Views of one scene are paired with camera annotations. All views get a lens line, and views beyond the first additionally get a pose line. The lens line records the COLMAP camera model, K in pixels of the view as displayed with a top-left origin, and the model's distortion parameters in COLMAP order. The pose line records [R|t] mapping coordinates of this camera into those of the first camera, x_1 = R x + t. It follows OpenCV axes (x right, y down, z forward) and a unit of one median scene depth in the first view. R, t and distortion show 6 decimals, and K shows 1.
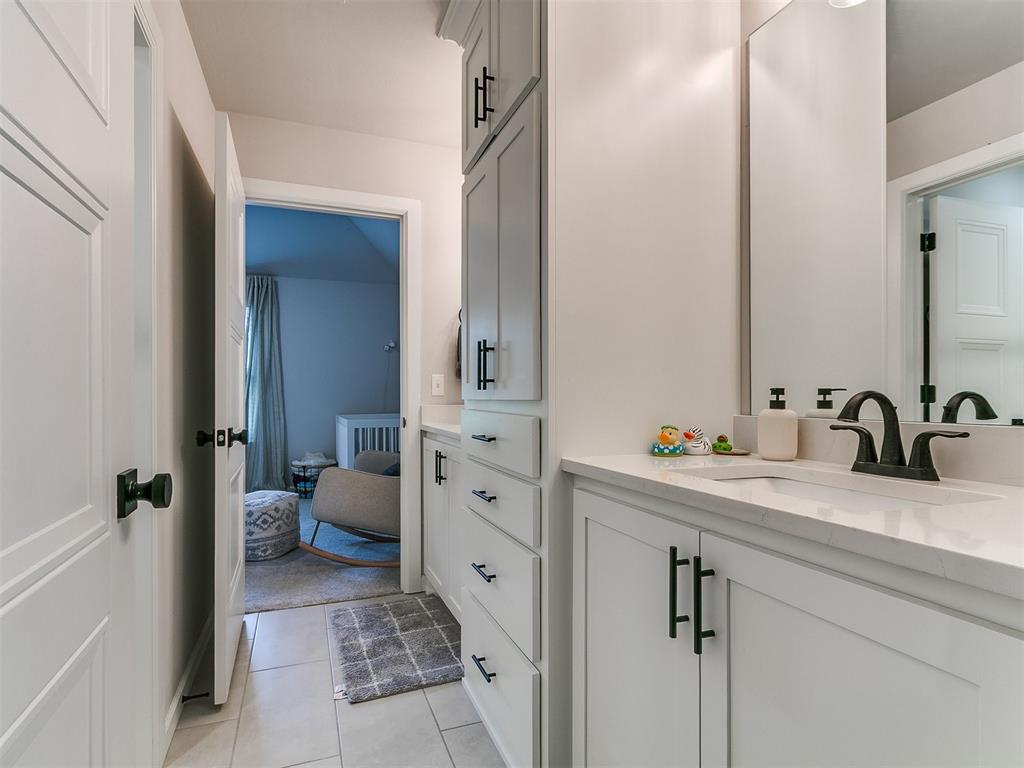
lens RADIAL K [[536.6, 0, 509.8], [0, 536.6, 386.3], [0, 0, 1]] dist [0.006079, -0.001267]
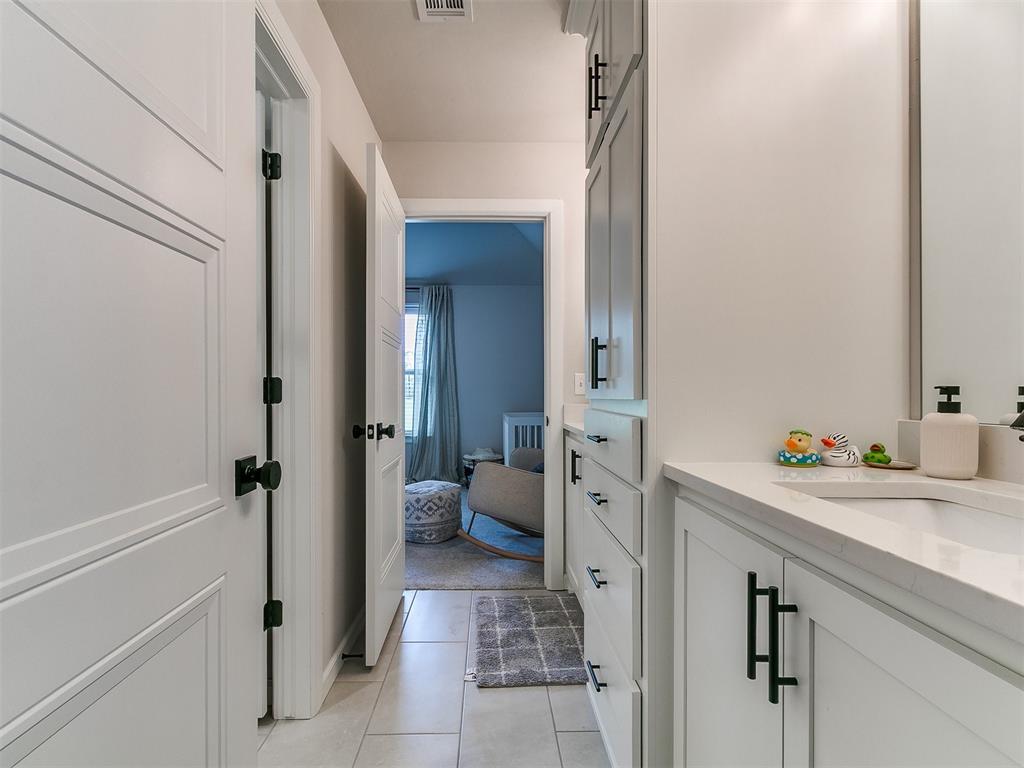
lens RADIAL K [[536.6, 0, 512.6], [0, 536.6, 387.0], [0, 0, 1]] dist [0.006079, -0.001267]
pose [[0.941225, -0.002762, -0.337769, 0.137574], [0.003950, 0.999988, 0.002829, -0.000137], [0.337757, -0.003997, 0.941225, 0.038952]]
